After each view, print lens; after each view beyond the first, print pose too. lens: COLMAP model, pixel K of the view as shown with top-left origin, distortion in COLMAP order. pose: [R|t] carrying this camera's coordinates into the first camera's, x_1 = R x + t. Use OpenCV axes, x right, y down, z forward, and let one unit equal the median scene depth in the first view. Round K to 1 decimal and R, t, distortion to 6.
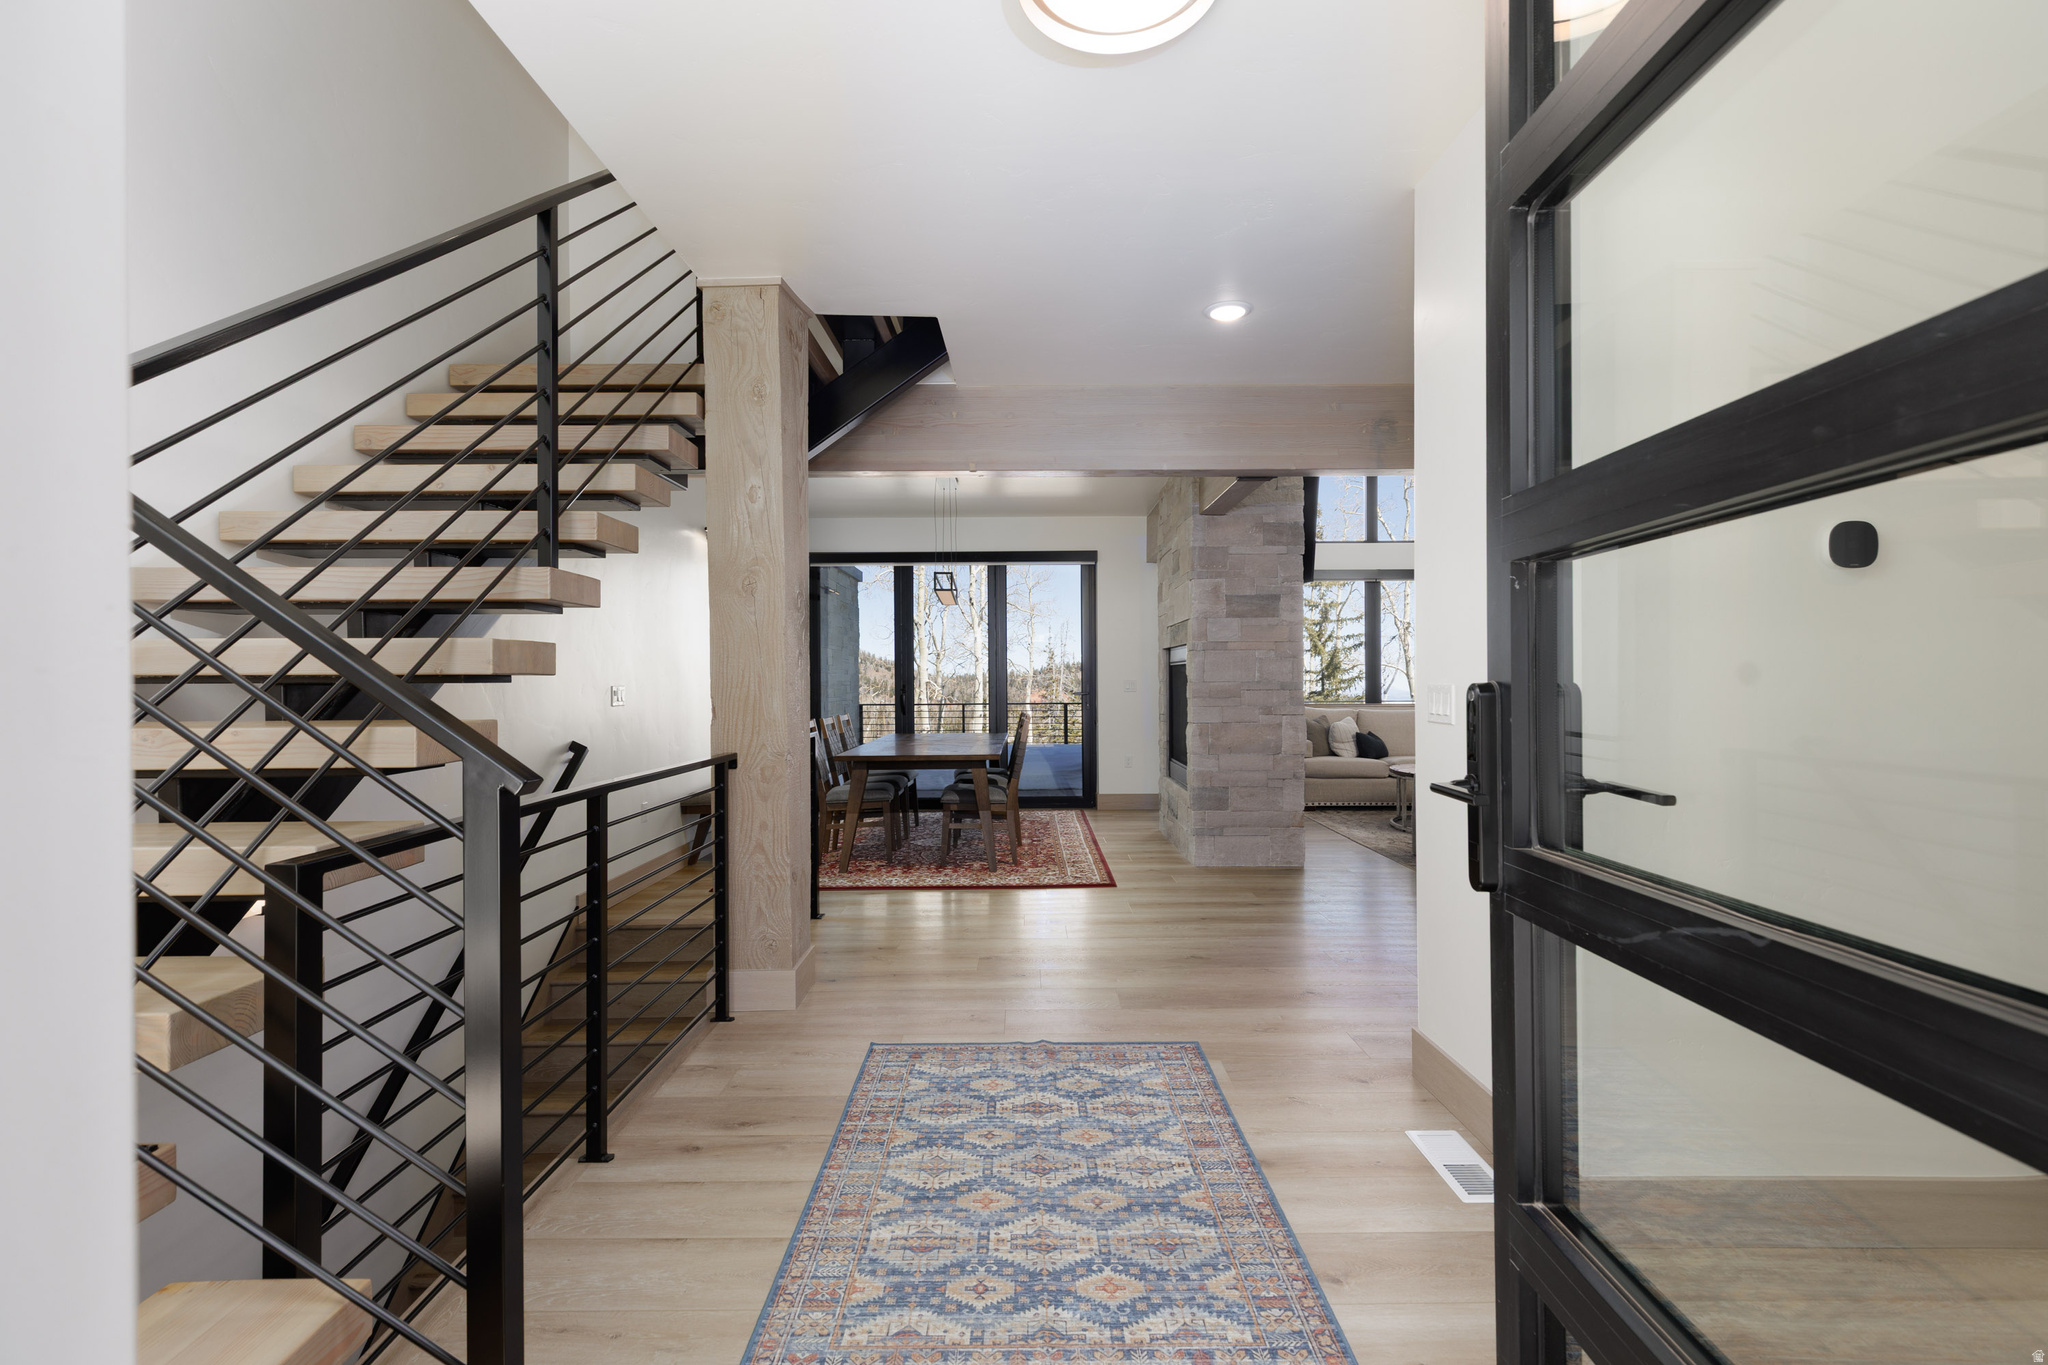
lens RADIAL K [[913.6, 0, 1032.3], [0, 913.6, 690.1], [0, 0, 1]] dist [0.011134, -0.002004]
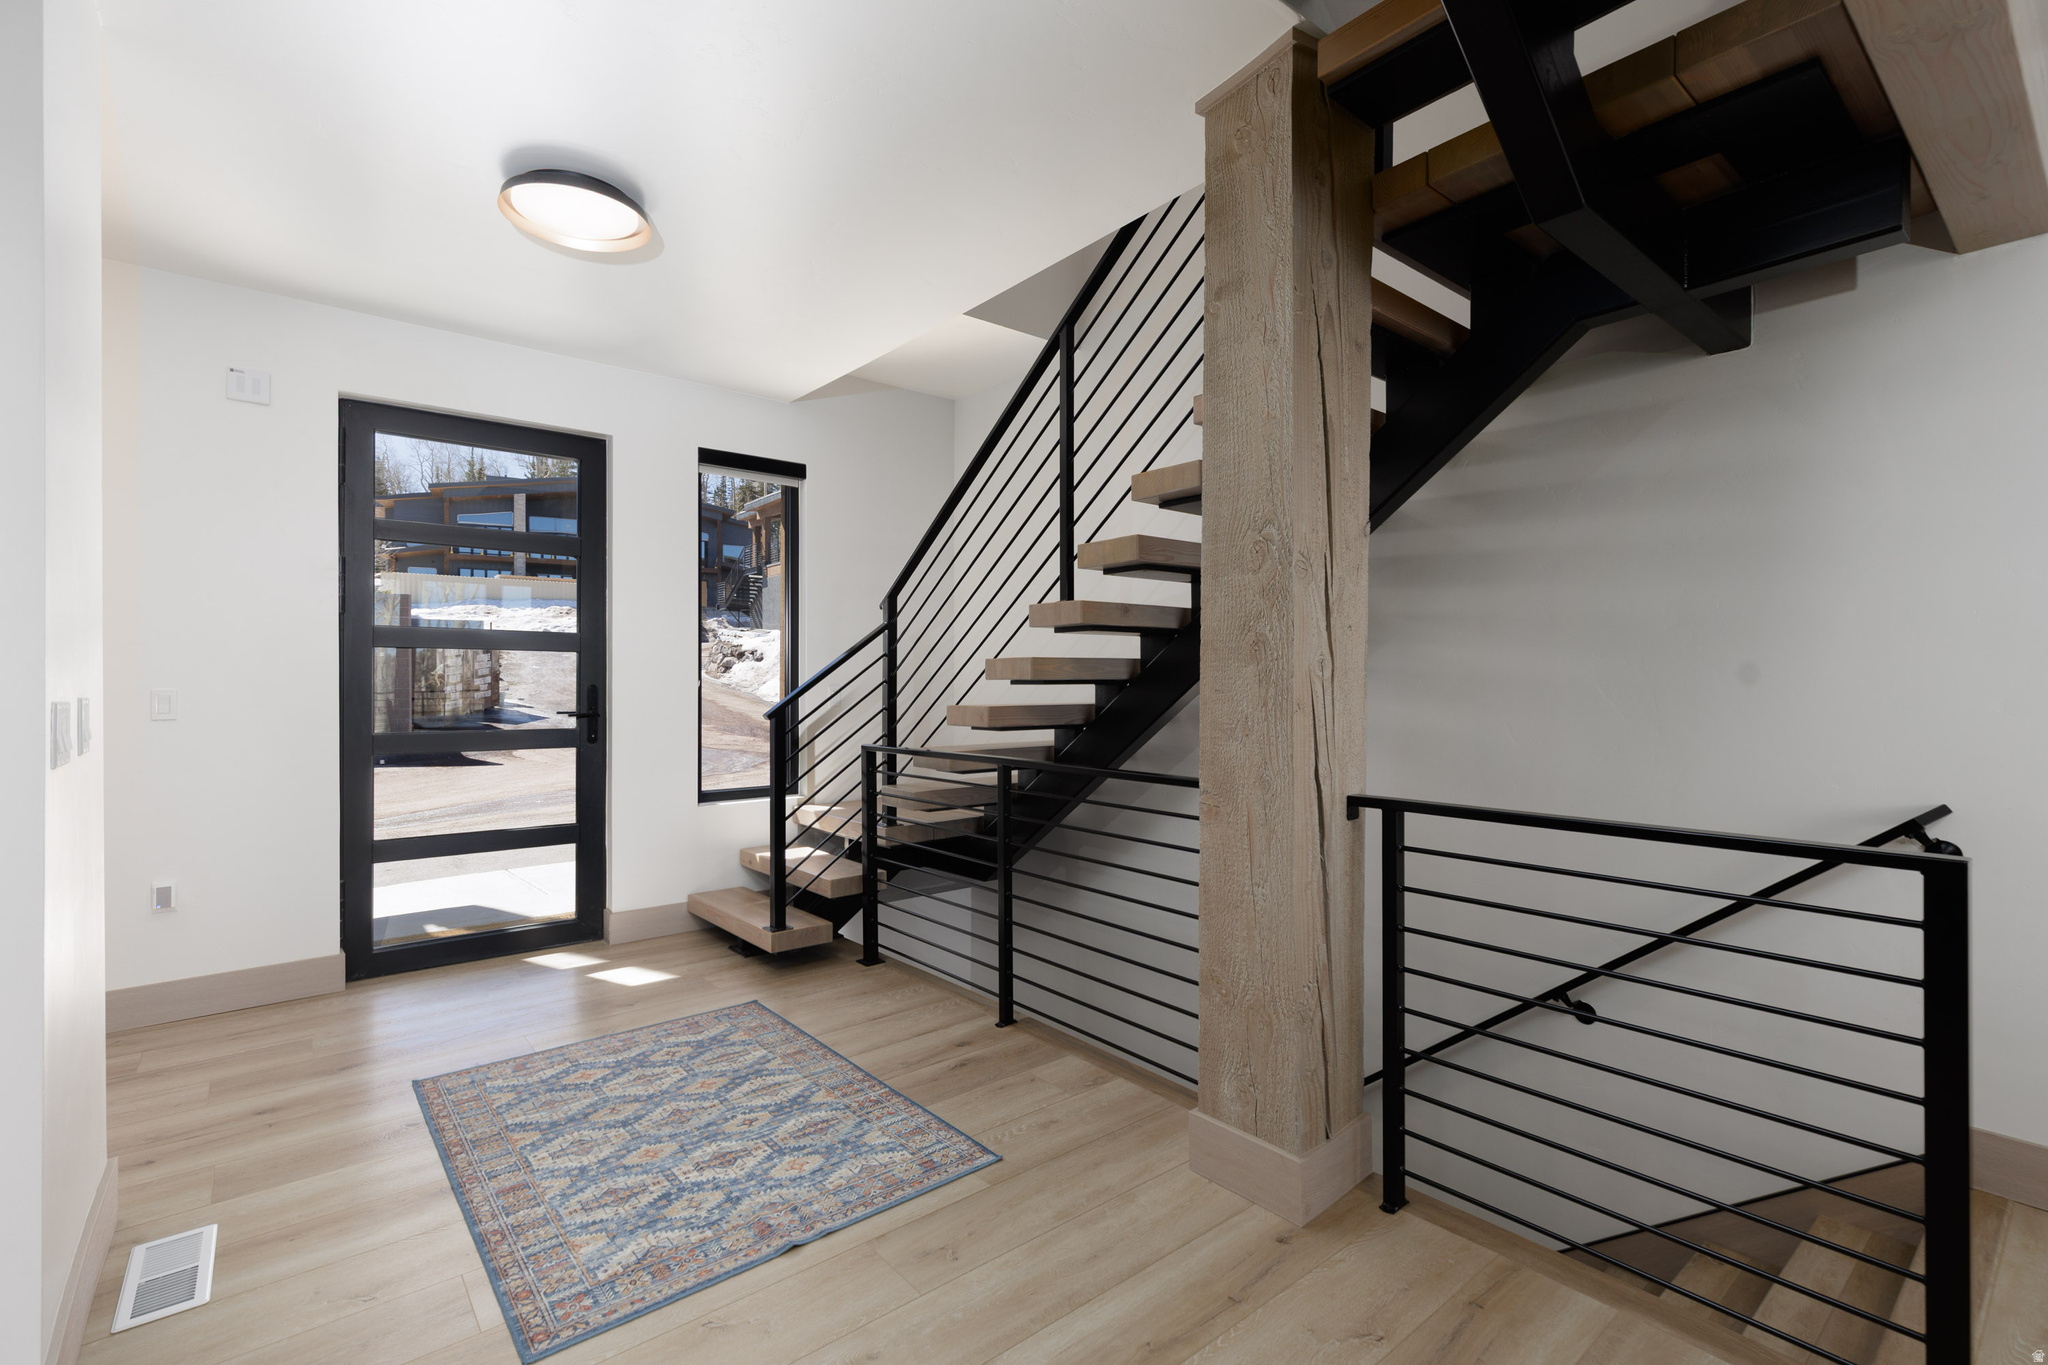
lens RADIAL K [[913.6, 0, 1028.1], [0, 913.6, 677.4], [0, 0, 1]] dist [0.011134, -0.002004]
pose [[-0.773303, 0.008491, -0.633980, 0.336849], [-0.000052, 0.999909, 0.013455, -0.032847], [0.634037, 0.010437, -0.773232, 1.851527]]
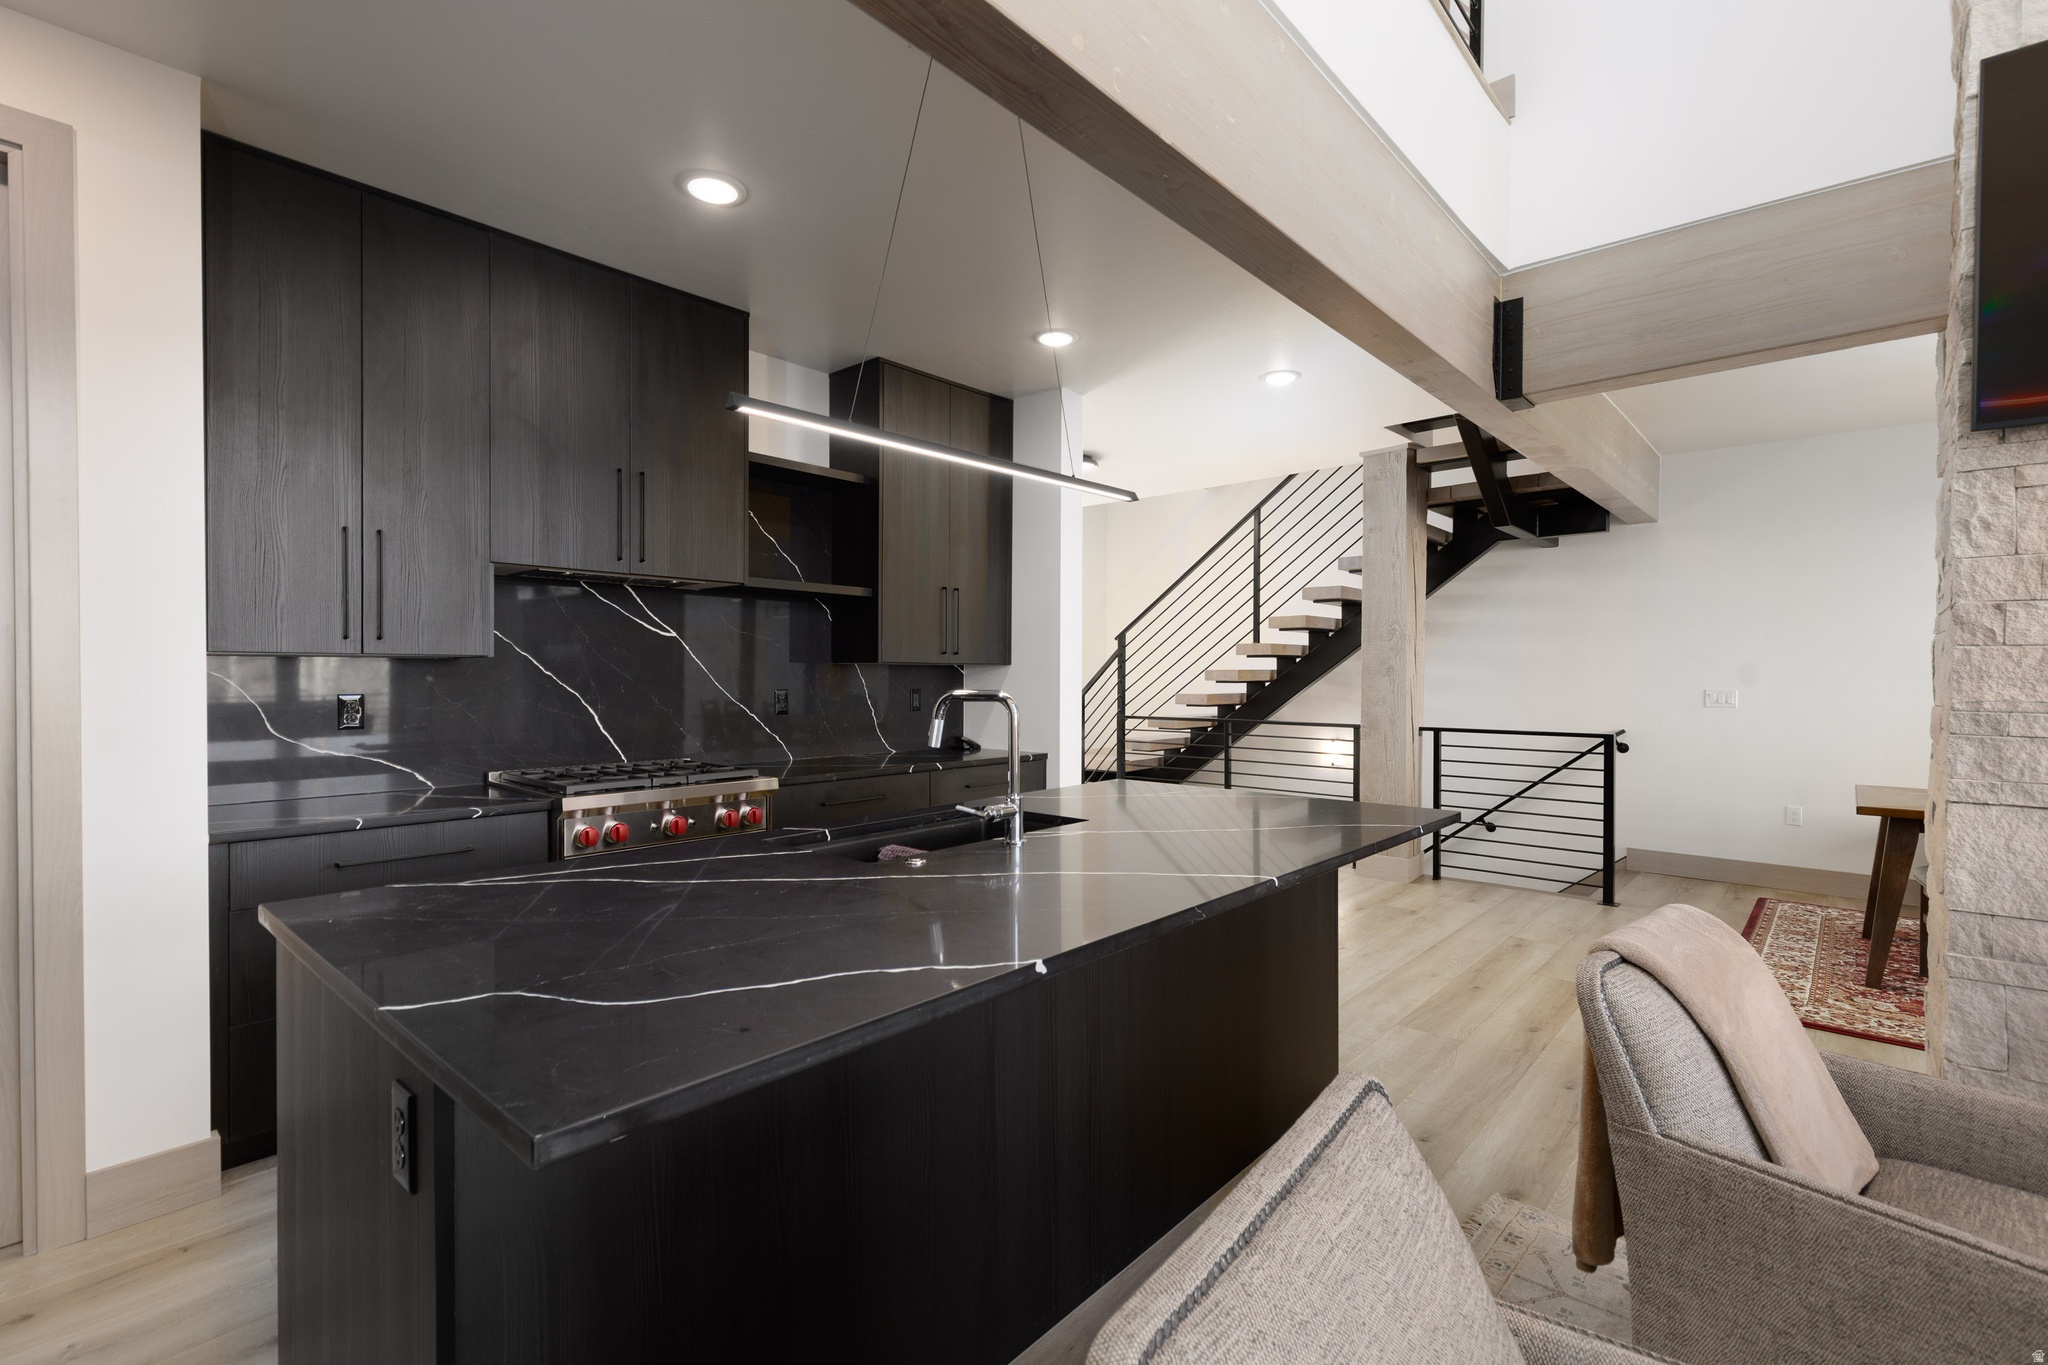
lens RADIAL K [[913.6, 0, 1037.6], [0, 913.6, 686.8], [0, 0, 1]] dist [0.011134, -0.002004]
pose [[-0.665489, 0.013743, -0.746281, 1.818281], [-0.007878, 0.999645, 0.025435, -0.057340], [0.746366, 0.022806, -0.665145, 2.164874]]
